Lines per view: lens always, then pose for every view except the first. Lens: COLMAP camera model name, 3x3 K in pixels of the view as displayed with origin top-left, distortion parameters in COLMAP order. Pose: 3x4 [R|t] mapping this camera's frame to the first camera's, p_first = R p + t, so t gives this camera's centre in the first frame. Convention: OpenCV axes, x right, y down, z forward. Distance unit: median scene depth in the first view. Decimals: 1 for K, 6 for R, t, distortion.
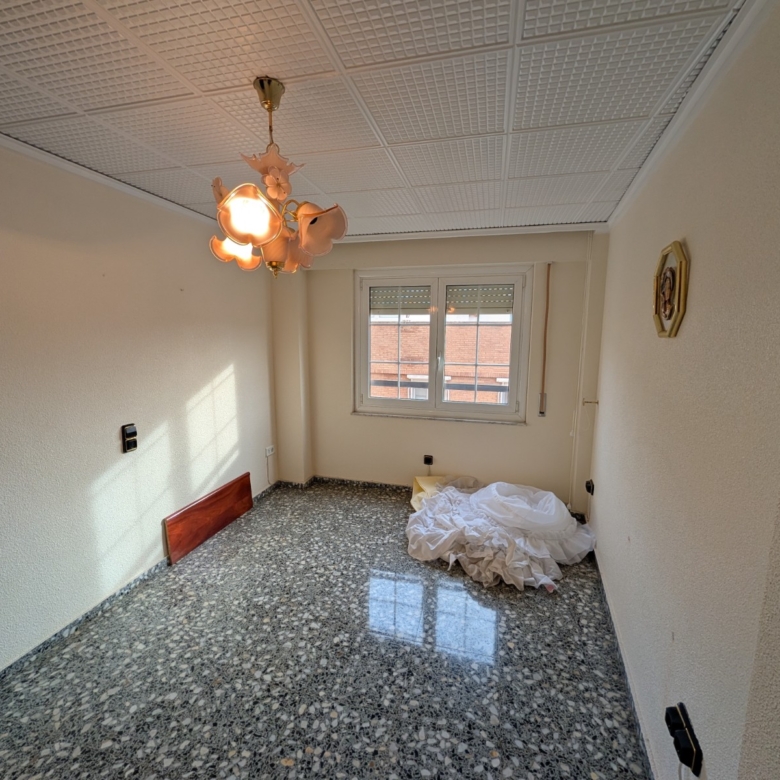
lens RADIAL K [[397.0, 0, 390.0], [0, 397.0, 390.0], [0, 0, 1]] dist [0.000575, -0.000611]
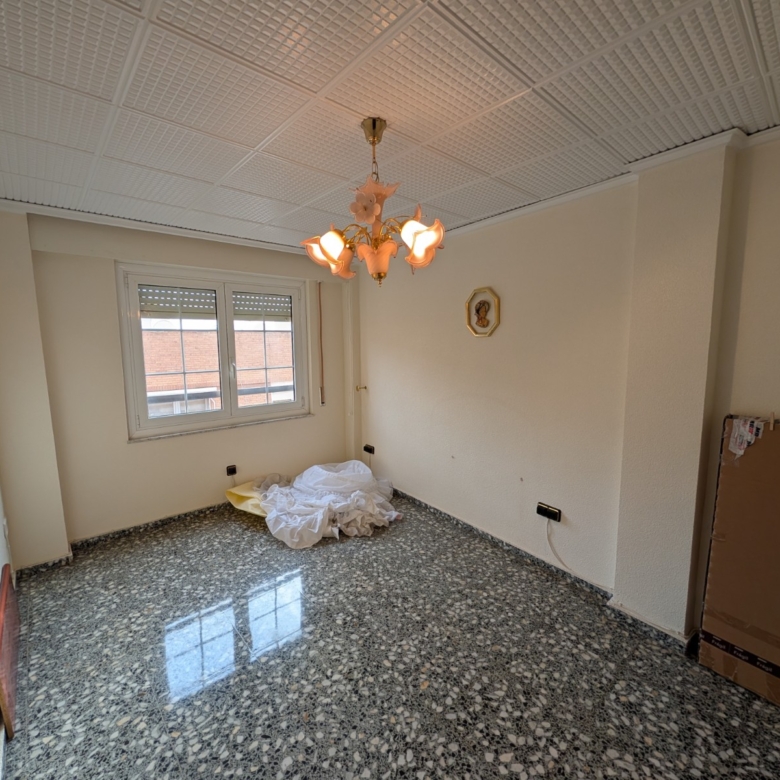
lens RADIAL K [[397.0, 0, 390.0], [0, 397.0, 390.0], [0, 0, 1]] dist [0.000575, -0.000611]
pose [[0.555573, -0.113762, 0.823648, -0.865282], [0.133846, 0.989913, 0.046444, -0.019717], [-0.820624, 0.084439, 0.565196, 0.230513]]
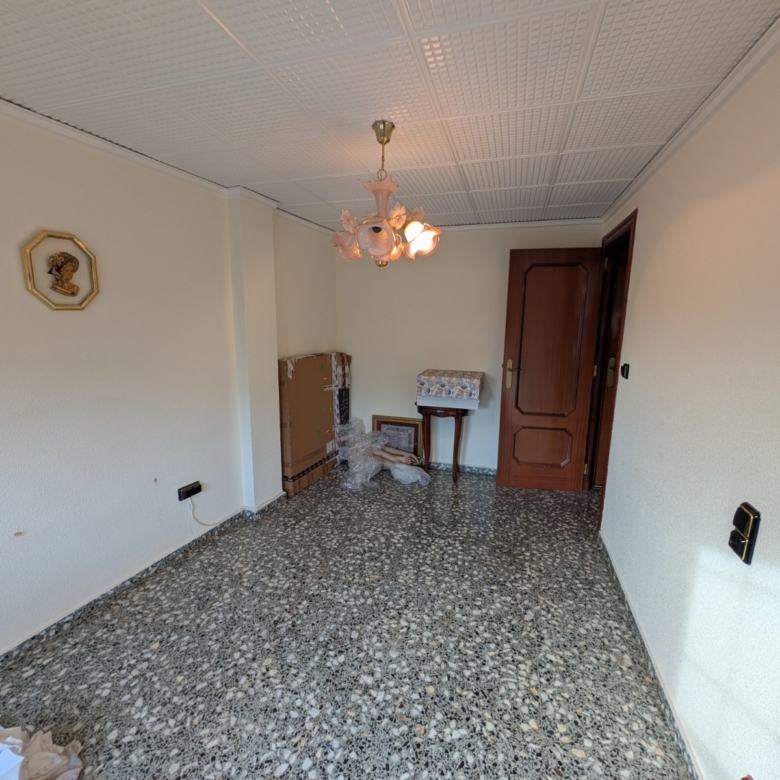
lens RADIAL K [[397.0, 0, 390.0], [0, 397.0, 390.0], [0, 0, 1]] dist [0.000575, -0.000611]
pose [[-0.998665, -0.028568, 0.043032, -0.264486], [-0.013327, 0.947427, 0.319695, -0.227952], [-0.049903, 0.318695, -0.946543, 1.640398]]
